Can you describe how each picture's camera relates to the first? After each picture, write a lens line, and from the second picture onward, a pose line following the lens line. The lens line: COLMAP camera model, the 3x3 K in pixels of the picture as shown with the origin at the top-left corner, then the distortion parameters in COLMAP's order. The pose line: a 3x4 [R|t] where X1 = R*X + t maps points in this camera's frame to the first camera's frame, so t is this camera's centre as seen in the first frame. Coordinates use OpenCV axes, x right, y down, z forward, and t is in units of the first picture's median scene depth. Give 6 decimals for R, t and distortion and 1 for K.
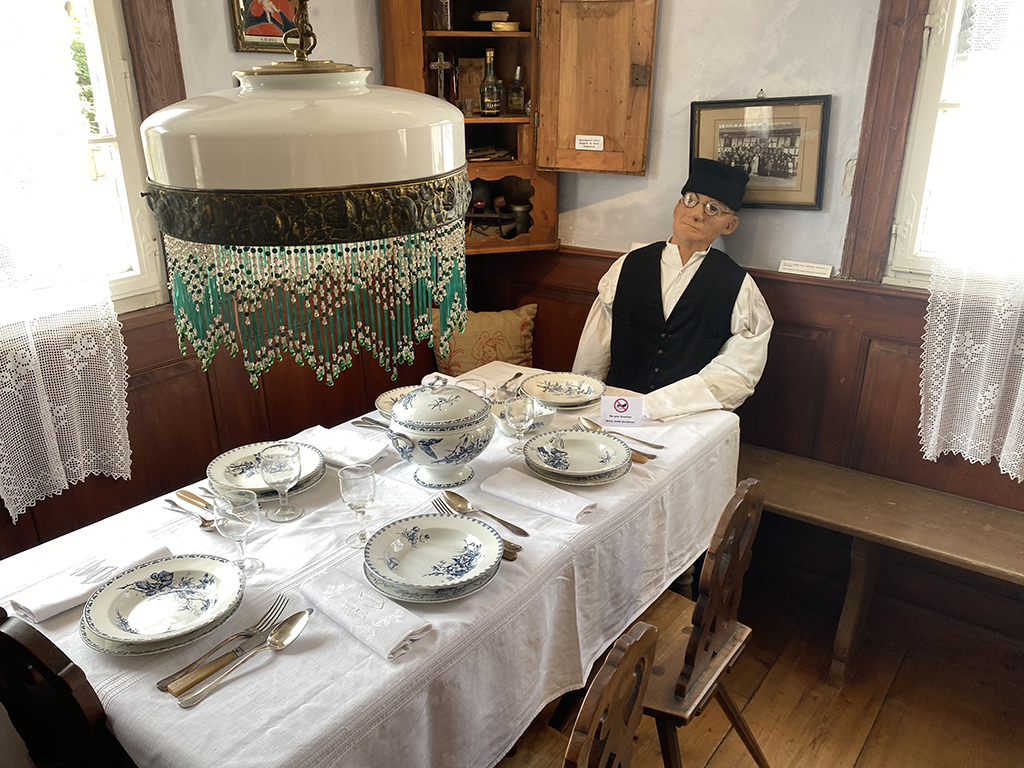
lens RADIAL K [[851.4, 0, 494.3], [0, 851.4, 407.7], [0, 0, 1]] dist [0.087084, -0.157466]
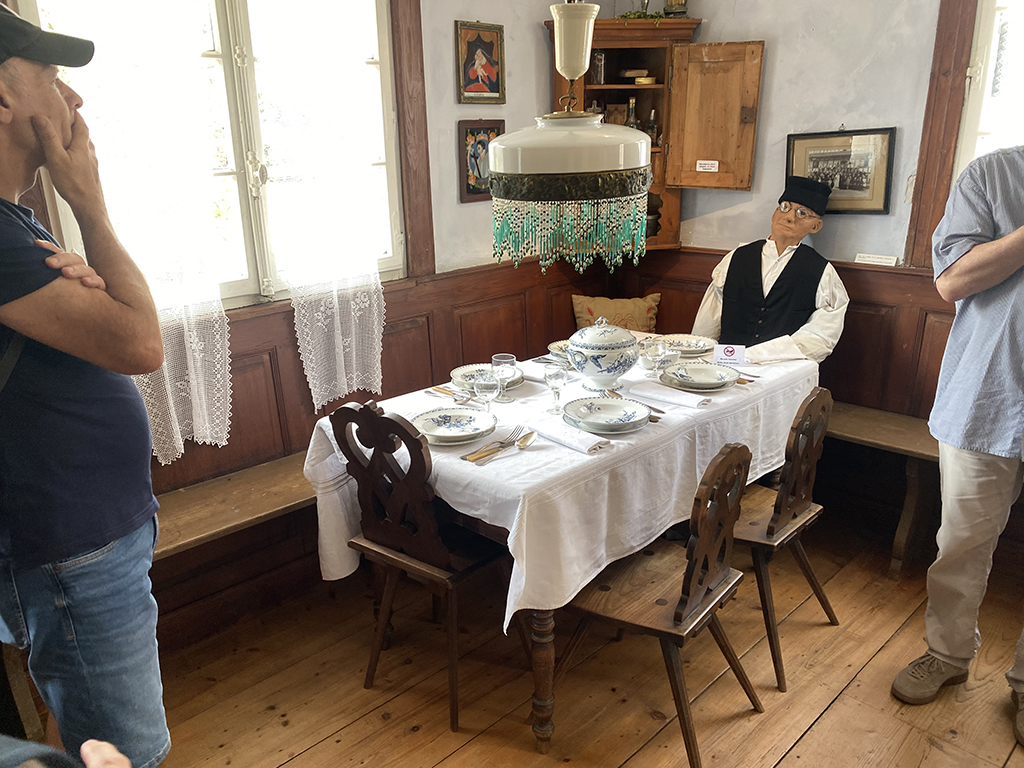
lens RADIAL K [[776.3, 0, 512.0], [0, 776.3, 384.0], [0, 0, 1]] dist [0.064529, -0.096112]
pose [[0.992382, 0.027081, -0.120185, -0.038277], [-0.031845, 0.998774, -0.037895, 0.092125], [0.119011, 0.041433, 0.992028, -0.242906]]
